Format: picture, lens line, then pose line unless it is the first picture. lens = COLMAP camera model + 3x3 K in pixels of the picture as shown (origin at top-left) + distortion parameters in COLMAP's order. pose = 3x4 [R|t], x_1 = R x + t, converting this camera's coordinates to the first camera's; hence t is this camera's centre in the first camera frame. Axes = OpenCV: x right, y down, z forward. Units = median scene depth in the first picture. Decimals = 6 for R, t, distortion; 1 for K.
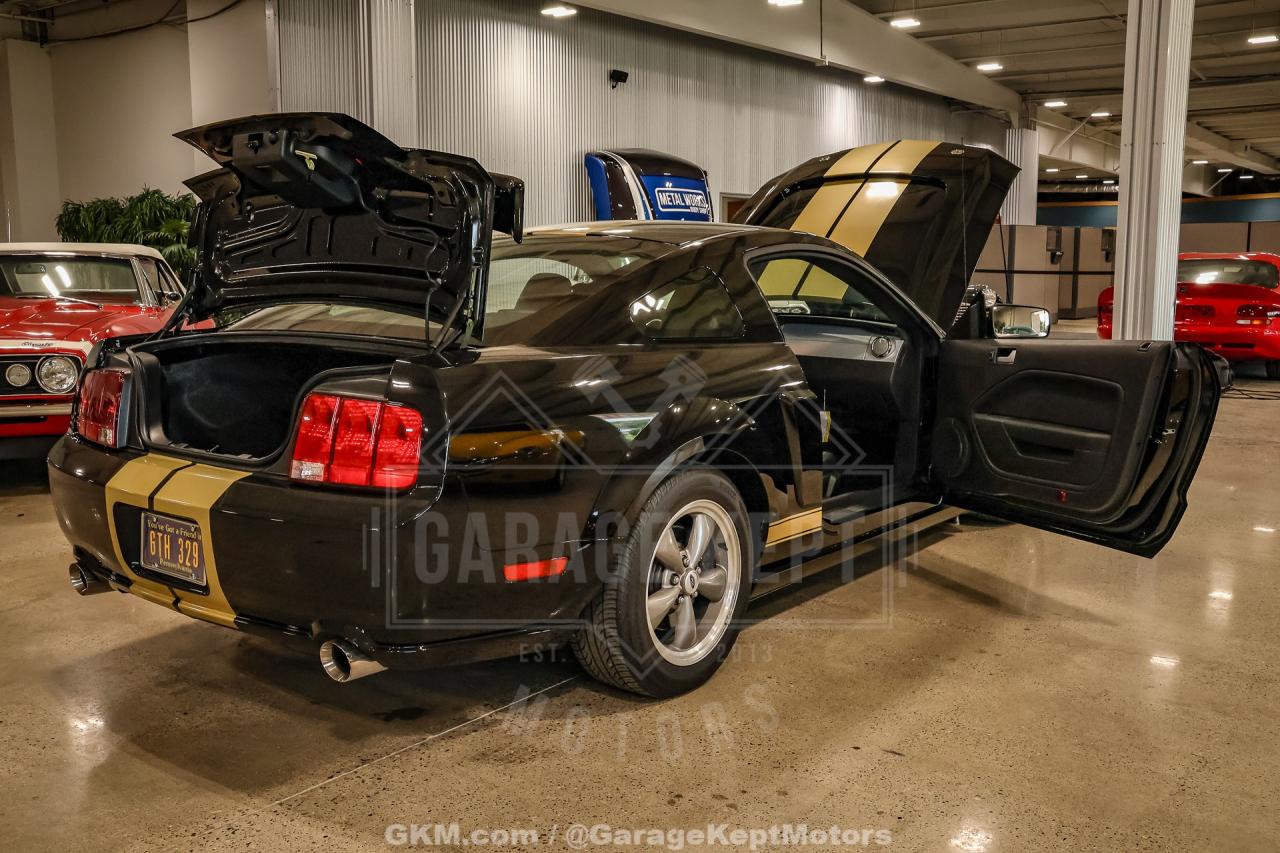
lens RADIAL K [[1201.0, 0, 622.1], [0, 1201.0, 419.6], [0, 0, 1]] dist [-0.045793, 0.000000]
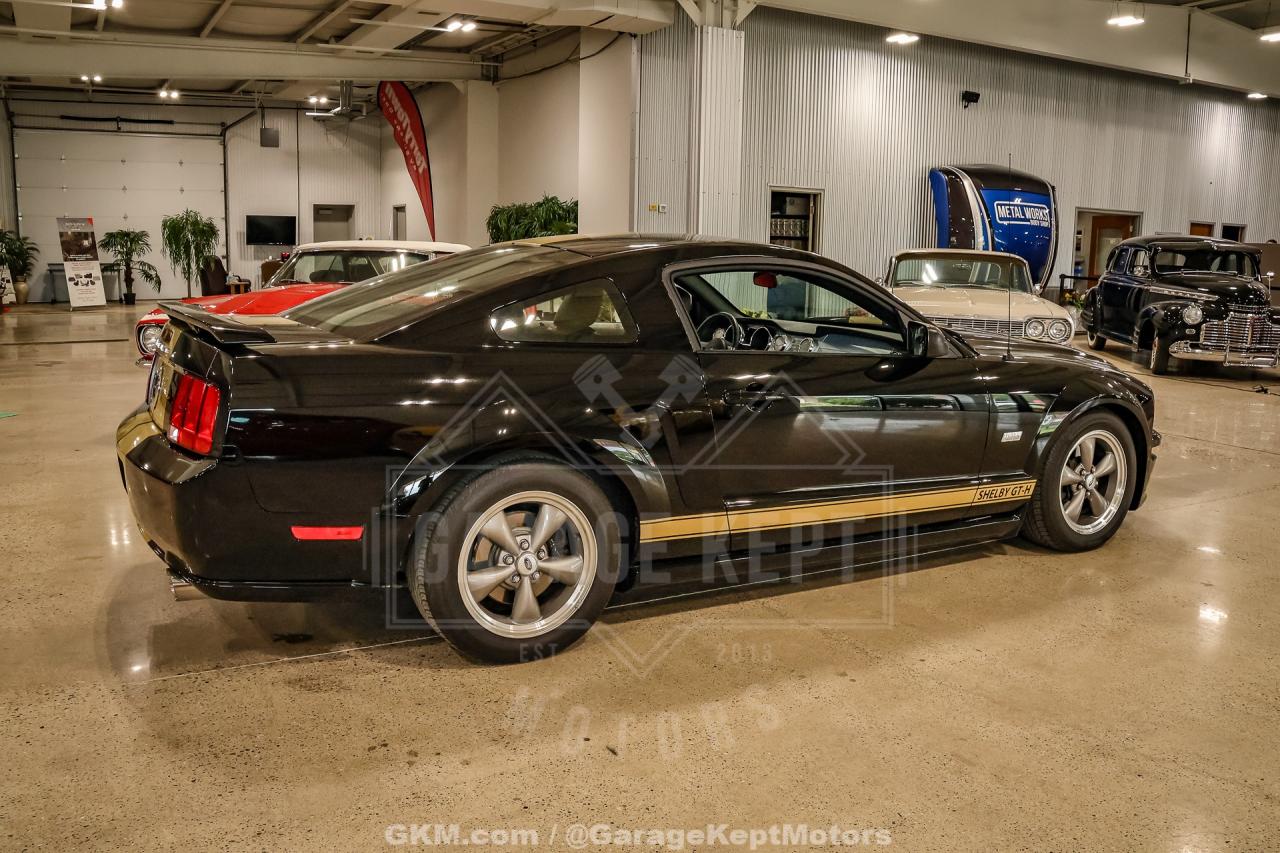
lens RADIAL K [[1057.9, 0, 632.7], [0, 1057.9, 435.0], [0, 0, 1]] dist [-0.161179, 0.121765]
pose [[0.919962, 0.086475, -0.382350, 0.489582], [-0.073666, 0.996125, 0.048046, -0.035006], [0.385023, -0.016034, 0.922768, 0.147145]]
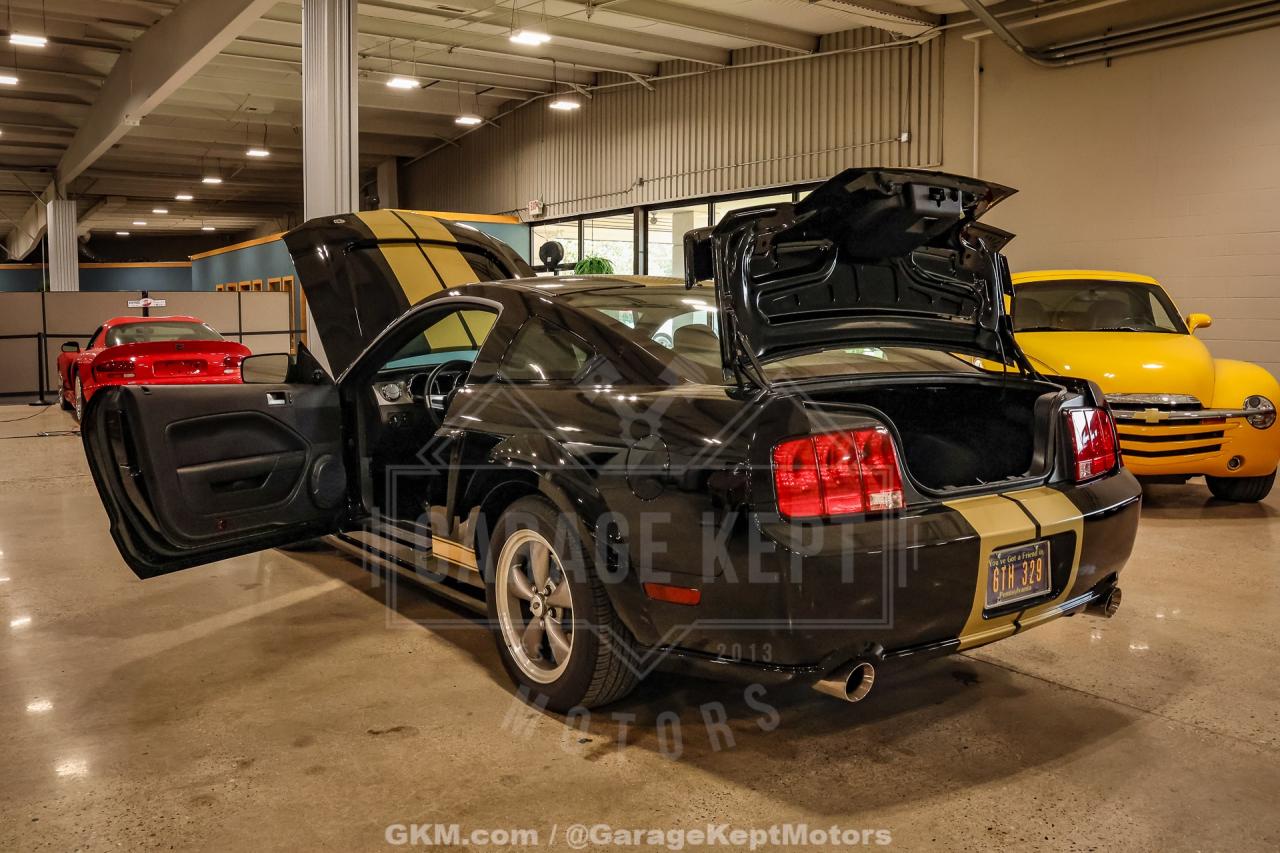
lens RADIAL K [[1057.9, 0, 637.6], [0, 1057.9, 417.3], [0, 0, 1]] dist [-0.161179, 0.121765]
pose [[0.302391, -0.090750, 0.948854, -1.181654], [0.134975, 0.989503, 0.051622, -0.109422], [-0.943579, 0.112461, 0.311466, 0.896087]]
